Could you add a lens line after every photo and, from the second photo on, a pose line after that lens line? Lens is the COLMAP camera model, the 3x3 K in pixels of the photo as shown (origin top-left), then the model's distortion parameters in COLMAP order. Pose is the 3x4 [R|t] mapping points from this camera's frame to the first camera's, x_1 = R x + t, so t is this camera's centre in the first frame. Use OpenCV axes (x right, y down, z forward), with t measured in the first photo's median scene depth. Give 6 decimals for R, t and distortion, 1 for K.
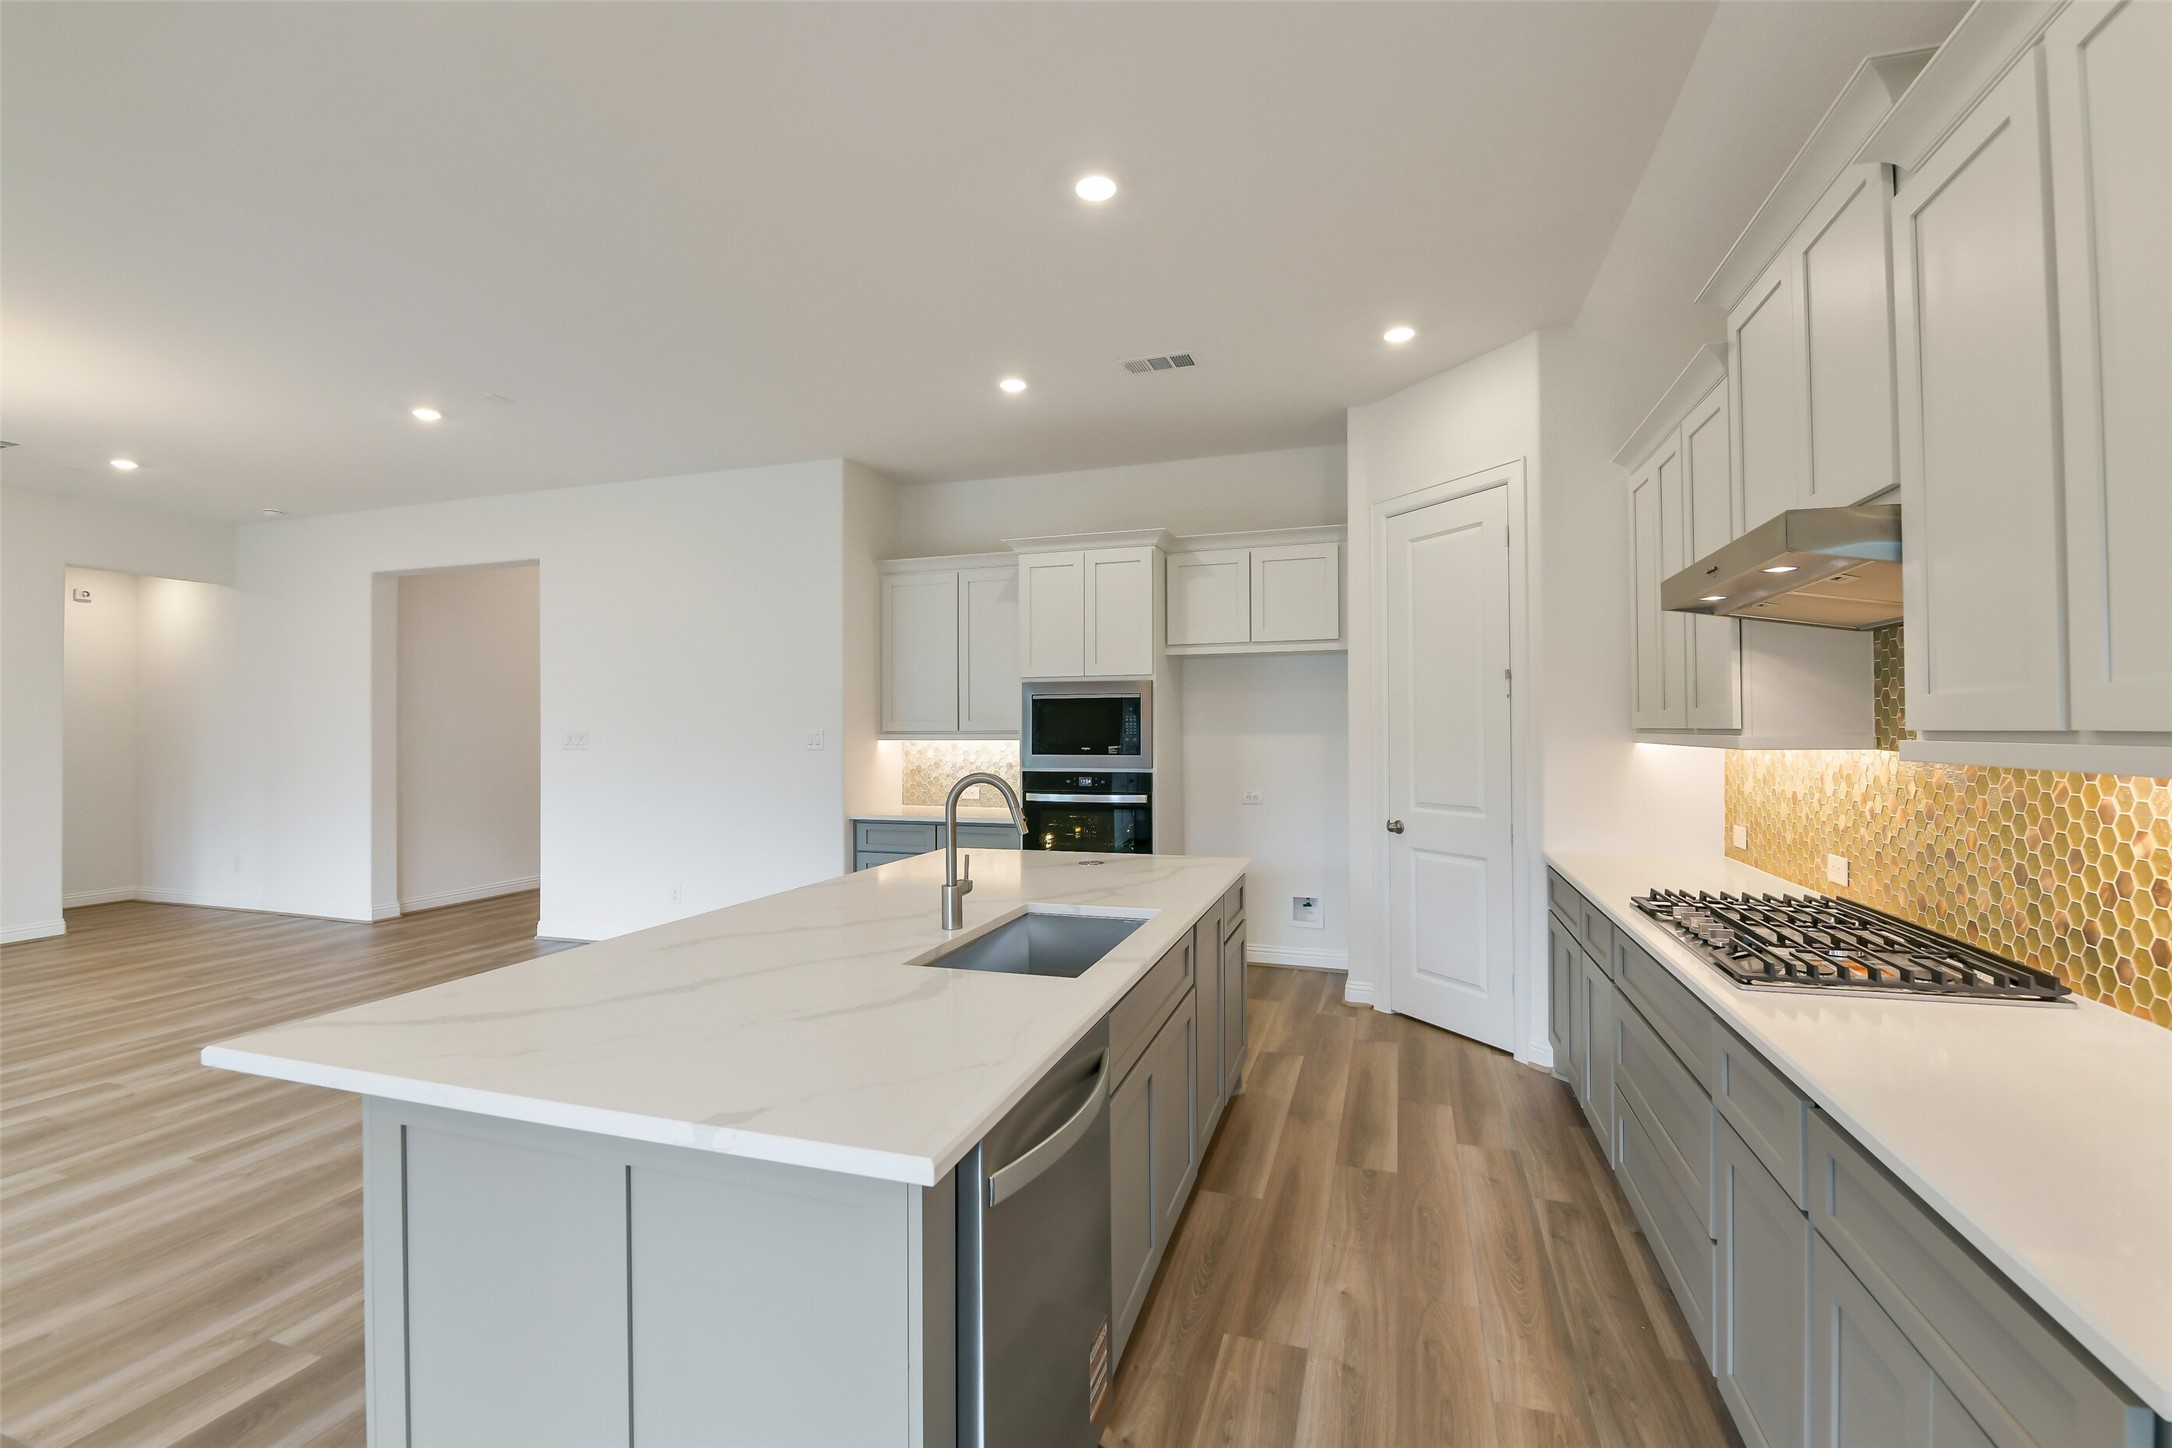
lens RADIAL K [[939.5, 0, 1086.7], [0, 939.5, 724.1], [0, 0, 1]] dist [-0.008859, -0.006235]
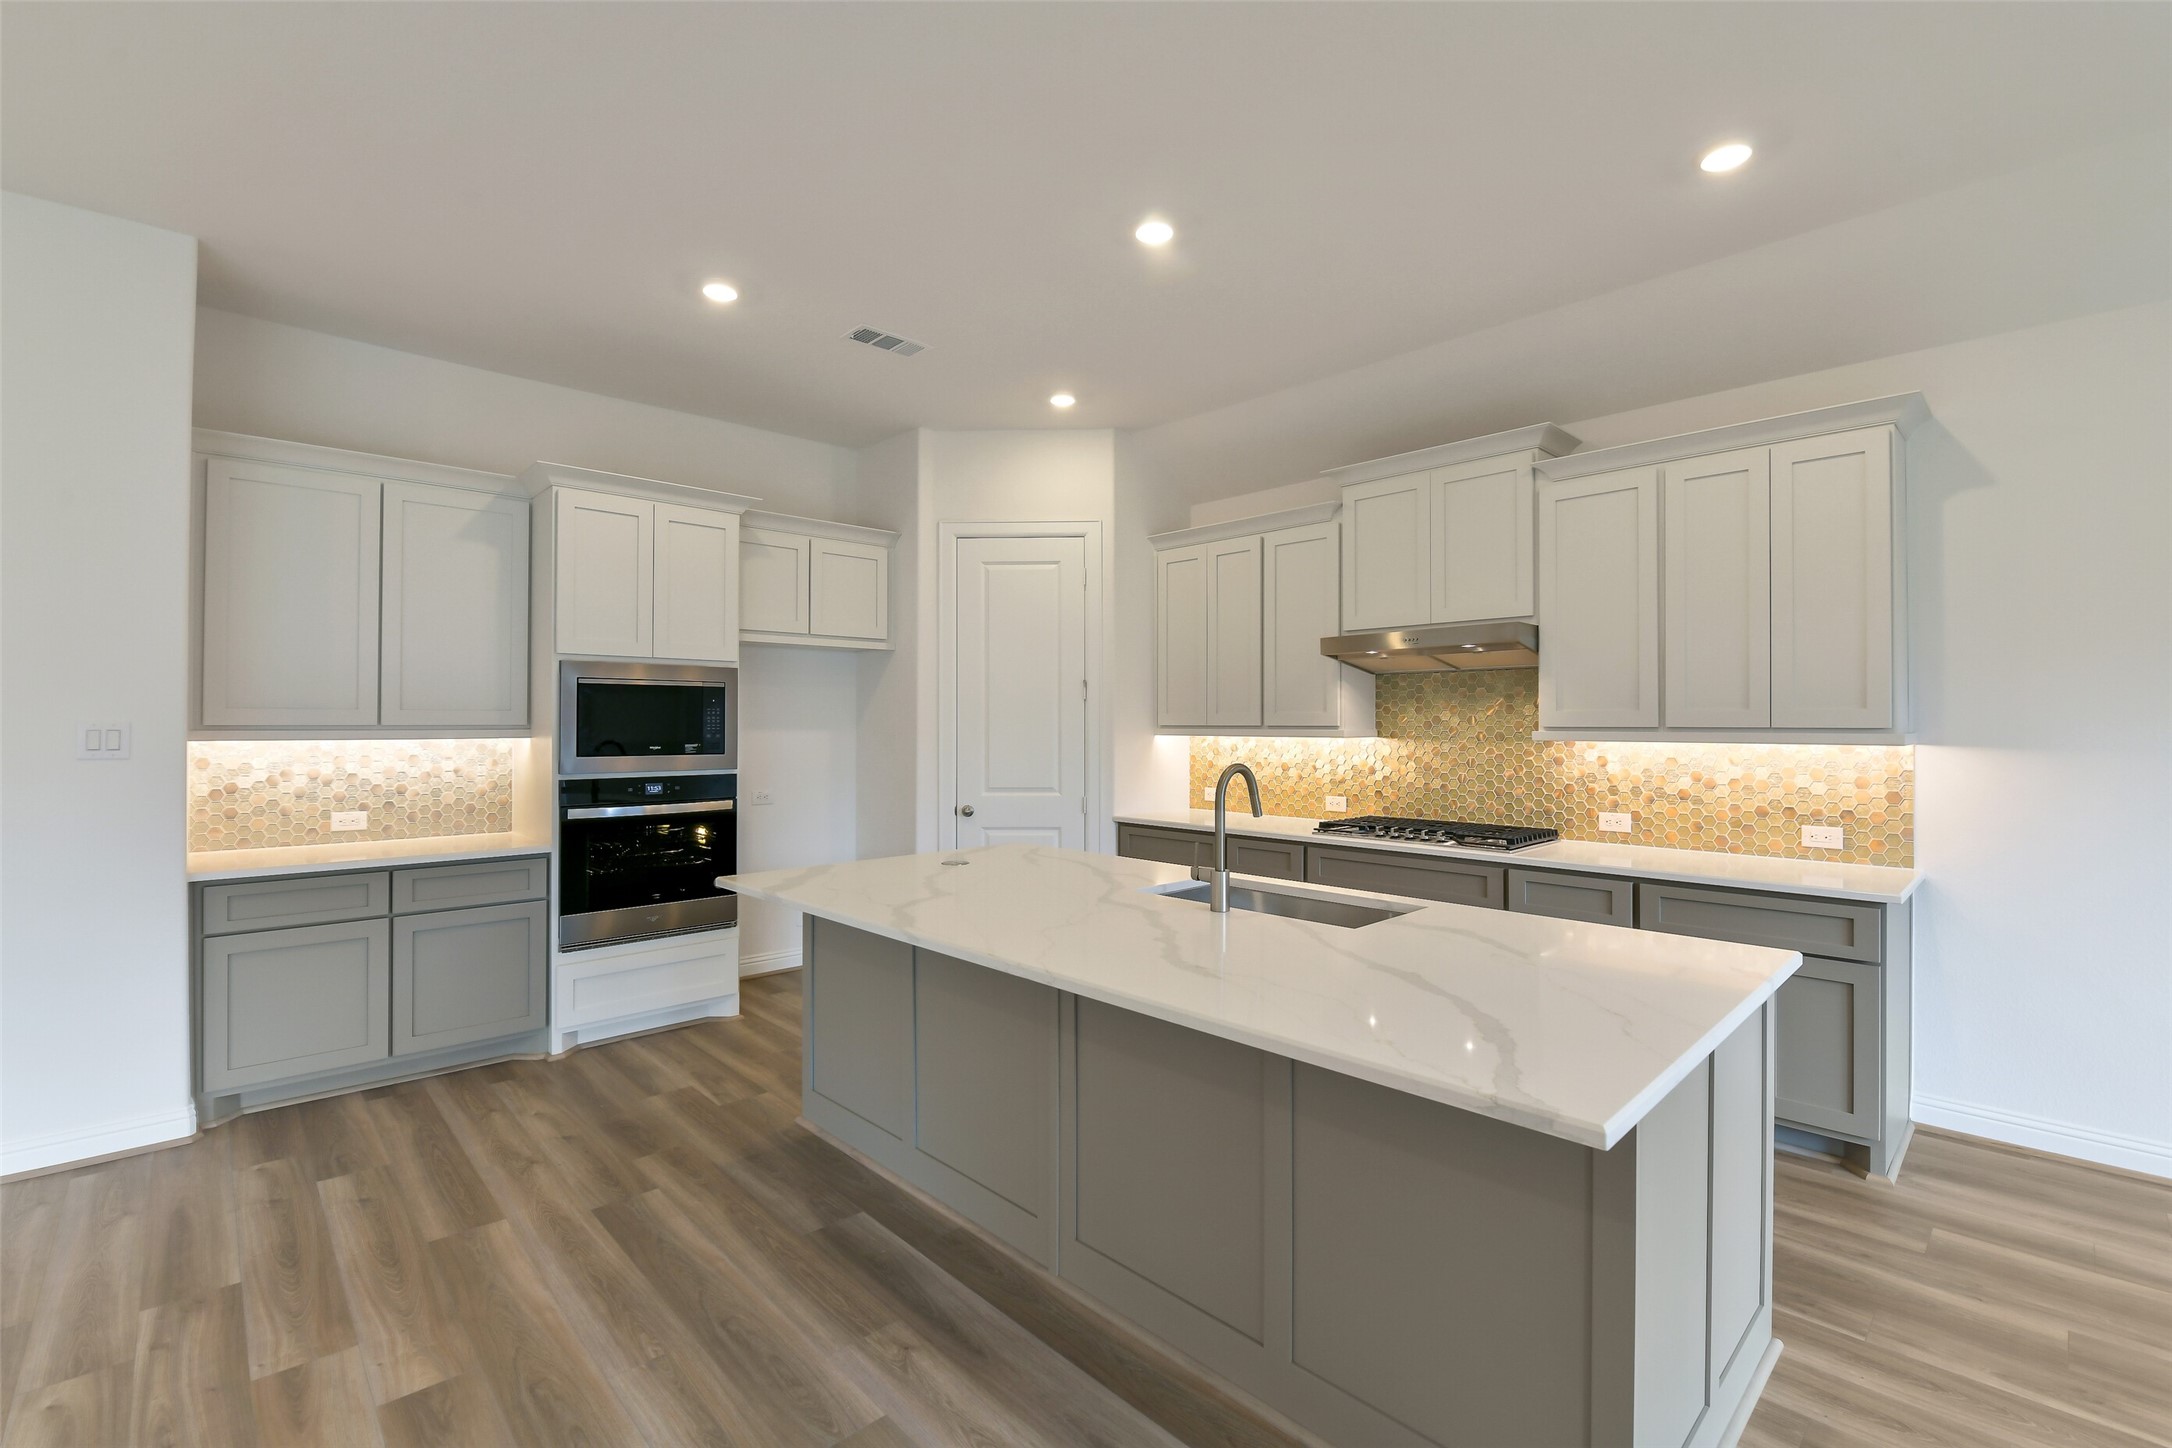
lens RADIAL K [[939.5, 0, 1084.2], [0, 939.5, 716.1], [0, 0, 1]] dist [-0.008859, -0.006235]
pose [[0.464687, 0.012729, 0.885384, -0.551411], [-0.008036, 0.999916, -0.010159, 0.004256], [-0.885439, -0.002394, 0.464750, 0.306595]]
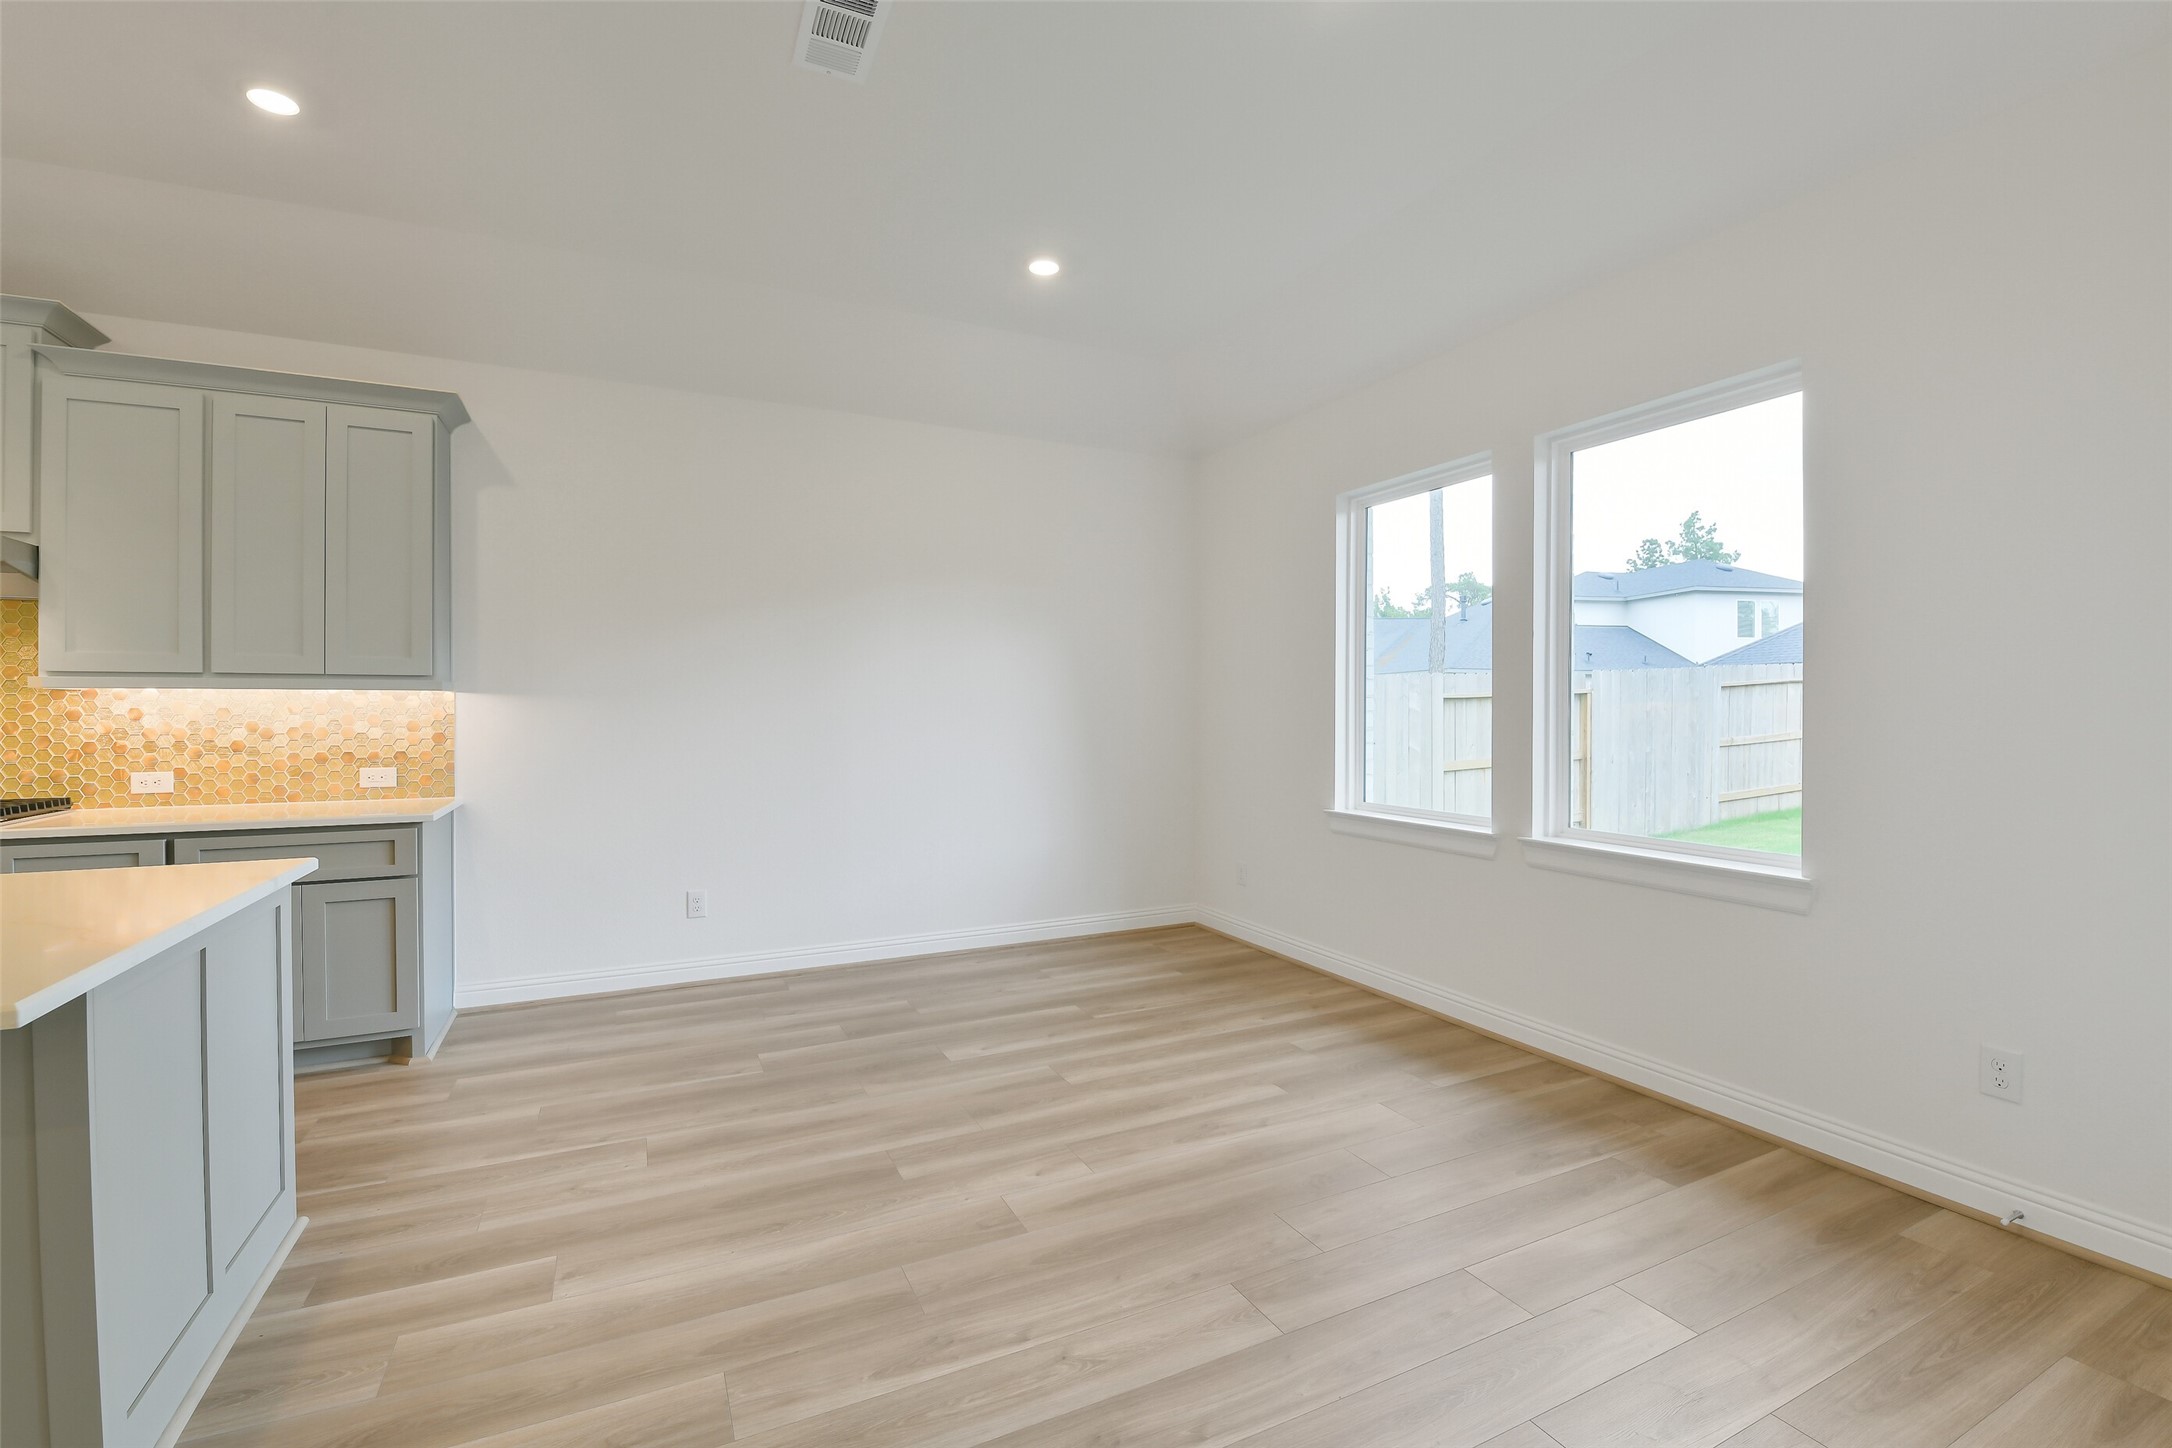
lens RADIAL K [[939.5, 0, 1076.3], [0, 939.5, 709.4], [0, 0, 1]] dist [-0.008859, -0.006235]
pose [[-0.706099, 0.002824, 0.708107, -0.618019], [0.001098, 0.999995, -0.002893, 0.030004], [-0.708112, -0.001265, -0.706099, 0.276840]]
